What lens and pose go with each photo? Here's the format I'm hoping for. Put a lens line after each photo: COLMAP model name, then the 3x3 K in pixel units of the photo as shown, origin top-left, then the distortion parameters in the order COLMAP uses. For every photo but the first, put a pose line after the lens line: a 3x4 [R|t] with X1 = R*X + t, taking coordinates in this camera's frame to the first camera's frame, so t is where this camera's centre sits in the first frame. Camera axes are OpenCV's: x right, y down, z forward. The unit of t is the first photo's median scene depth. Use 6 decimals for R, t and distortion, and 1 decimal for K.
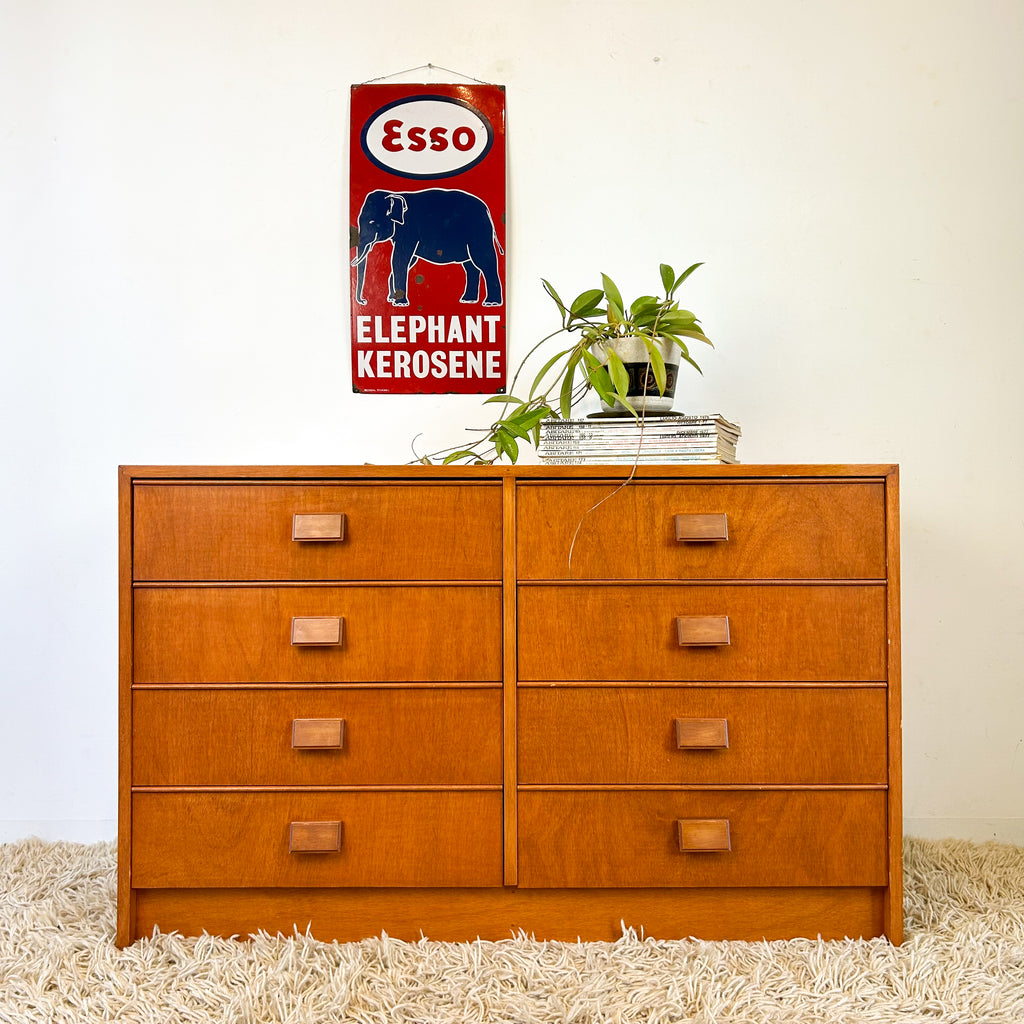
lens RADIAL K [[1023.1, 0, 517.6], [0, 1023.1, 511.4], [0, 0, 1]] dist [0.125096, -0.313756]
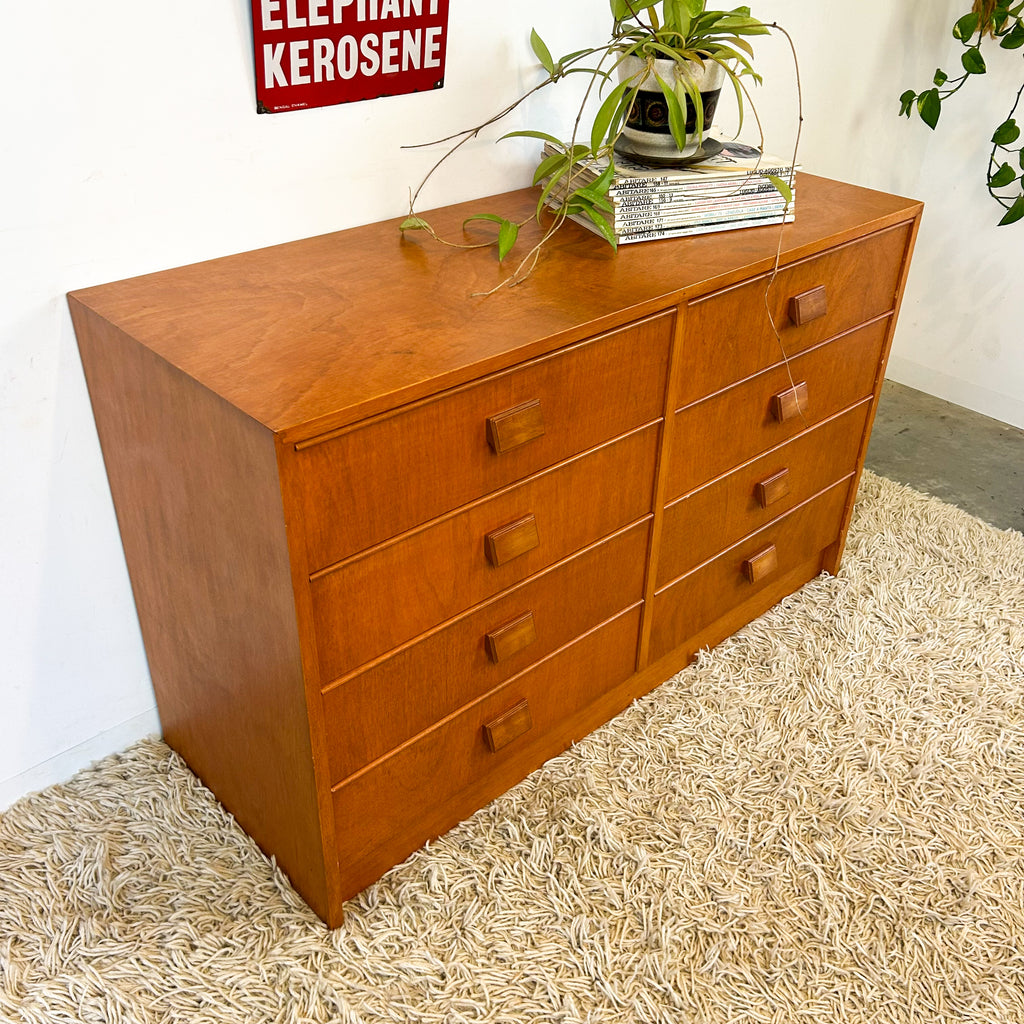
lens RADIAL K [[1013.2, 0, 514.6], [0, 1013.2, 509.3], [0, 0, 1]] dist [0.116838, -0.240909]
pose [[0.735197, -0.349205, 0.580983, -0.643838], [-0.027295, 0.841146, 0.540119, -0.332622], [-0.677304, -0.412951, 0.608876, 0.520152]]
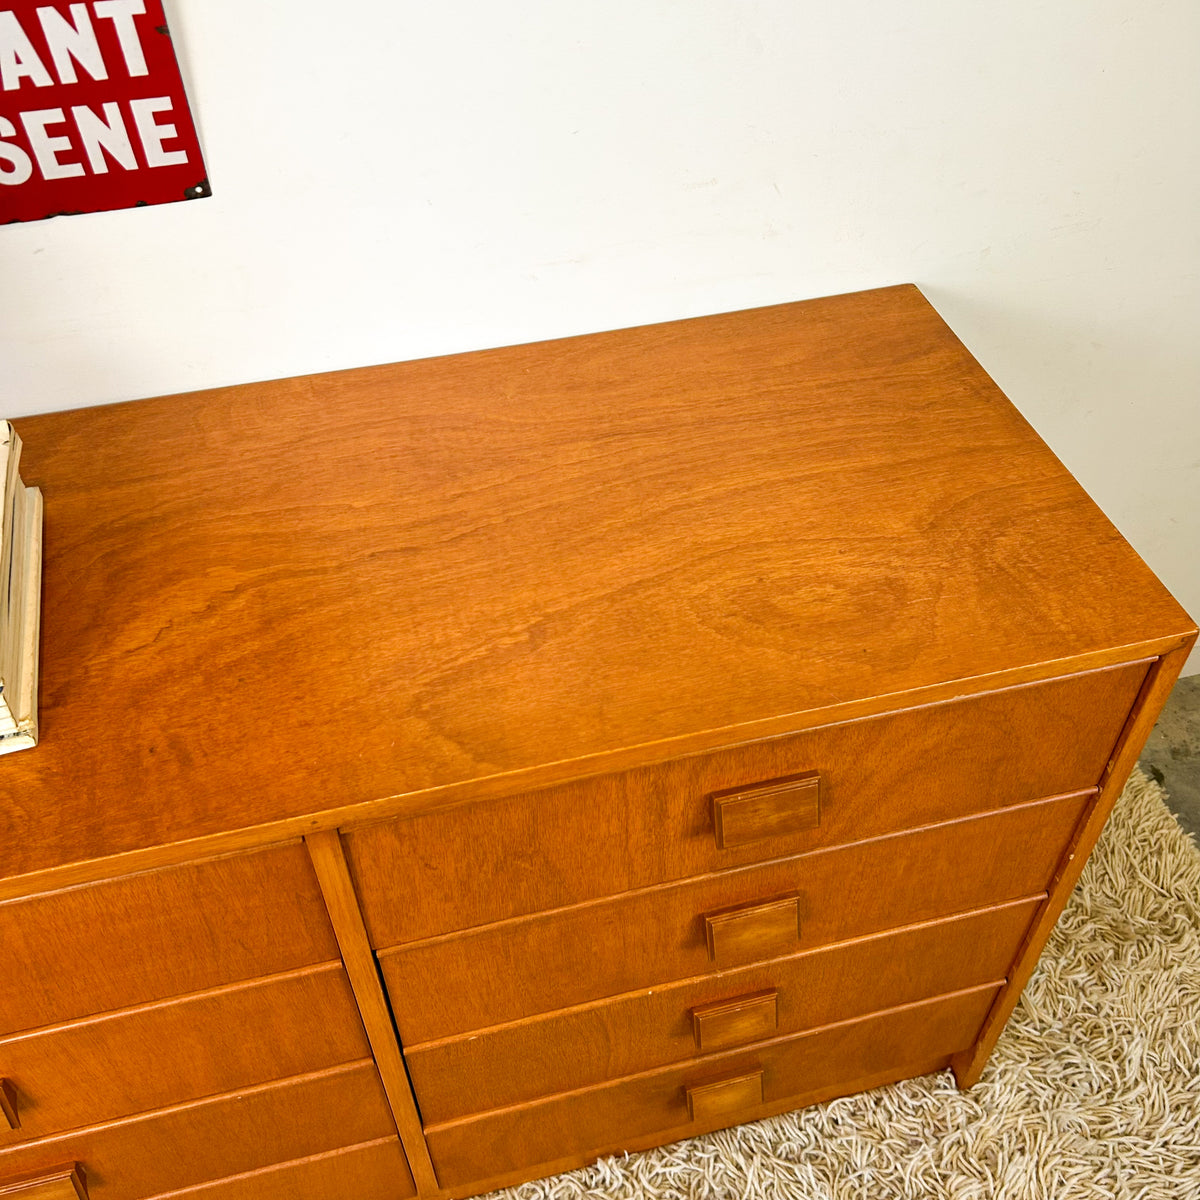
lens RADIAL K [[1211.6, 0, 600.3], [0, 1211.6, 586.1], [0, 0, 1]] dist [0.017386, -0.007276]
pose [[0.969570, -0.177105, 0.169017, 0.034398], [0.006044, 0.707501, 0.706686, -0.429281], [-0.244738, -0.684160, 0.687043, 0.713713]]
